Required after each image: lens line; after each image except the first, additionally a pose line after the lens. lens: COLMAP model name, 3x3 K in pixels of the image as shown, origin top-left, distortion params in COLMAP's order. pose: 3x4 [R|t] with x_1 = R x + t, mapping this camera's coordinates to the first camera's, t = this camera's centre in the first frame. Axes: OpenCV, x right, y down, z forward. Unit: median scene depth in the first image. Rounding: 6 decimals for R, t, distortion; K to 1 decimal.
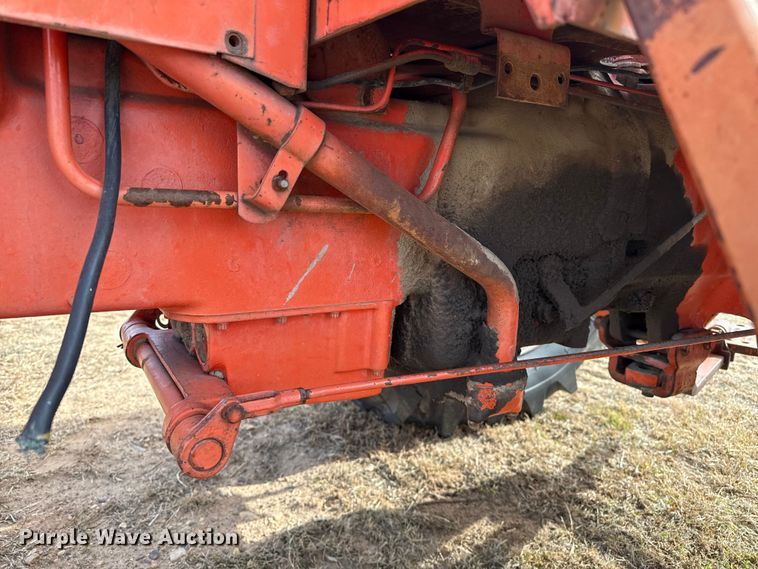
lens RADIAL K [[554.0, 0, 377.7], [0, 554.0, 277.5], [0, 0, 1]] dist [0.011723, -0.004574]
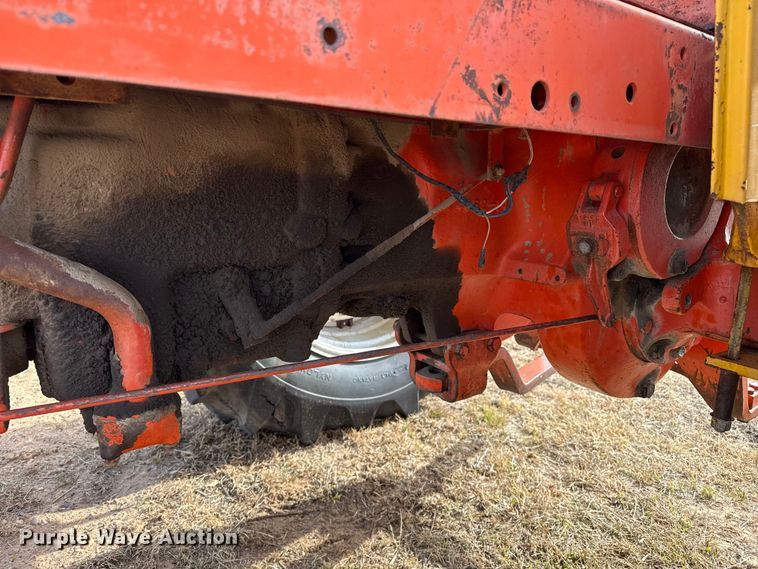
lens RADIAL K [[529.1, 0, 379.0], [0, 529.1, 284.5], [0, 0, 1]] dist [0.136001, -0.223240]
pose [[0.998510, -0.042424, 0.034319, 0.270788], [0.041926, 0.999006, 0.015123, -0.006985], [-0.034927, -0.013661, 0.999296, 0.053963]]
